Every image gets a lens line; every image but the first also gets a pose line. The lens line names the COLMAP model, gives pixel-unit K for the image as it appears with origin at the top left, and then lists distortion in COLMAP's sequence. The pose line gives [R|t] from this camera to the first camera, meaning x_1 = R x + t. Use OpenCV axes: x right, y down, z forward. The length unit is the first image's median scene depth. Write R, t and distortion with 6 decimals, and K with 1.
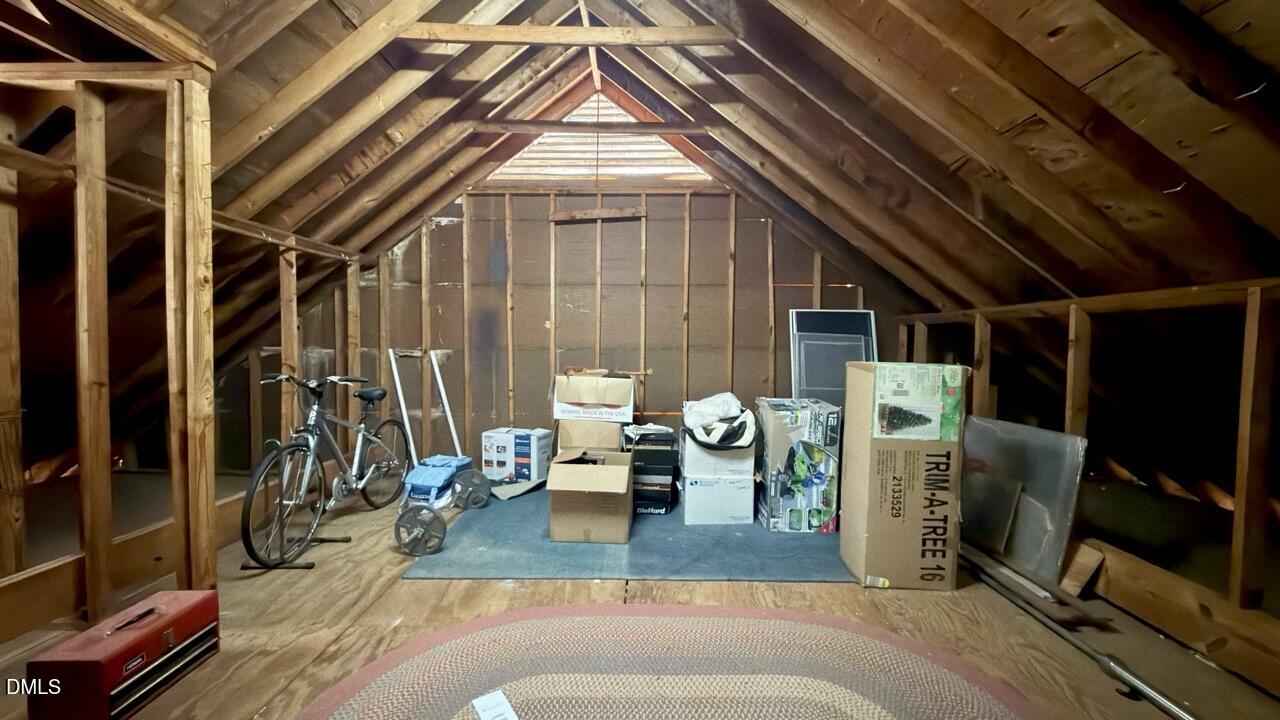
lens RADIAL K [[510.3, 0, 640.0], [0, 510.3, 360.0], [0, 0, 1]] dist [-0.000515, 0.000089]
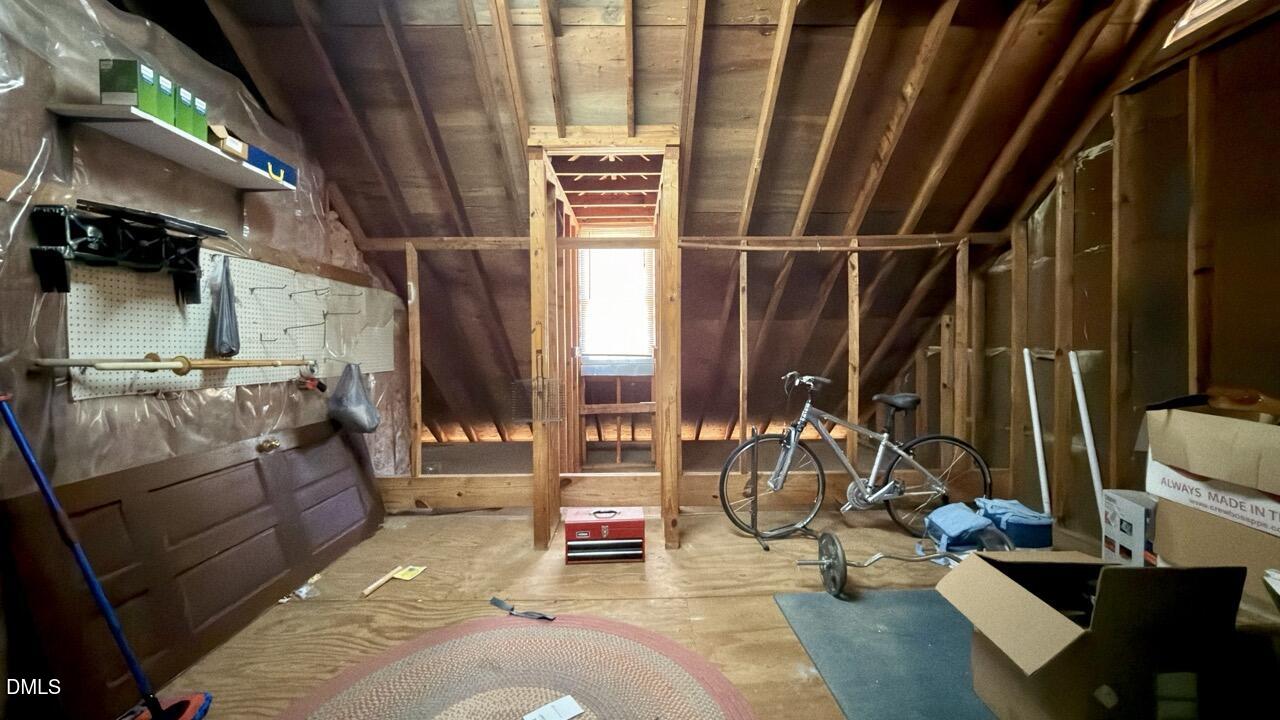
lens RADIAL K [[510.3, 0, 640.0], [0, 510.3, 360.0], [0, 0, 1]] dist [-0.000515, 0.000089]
pose [[0.025198, 0.024532, -0.999381, 0.258301], [-0.022550, 0.999458, 0.023965, -0.010487], [0.999428, 0.021932, 0.025737, 0.417831]]
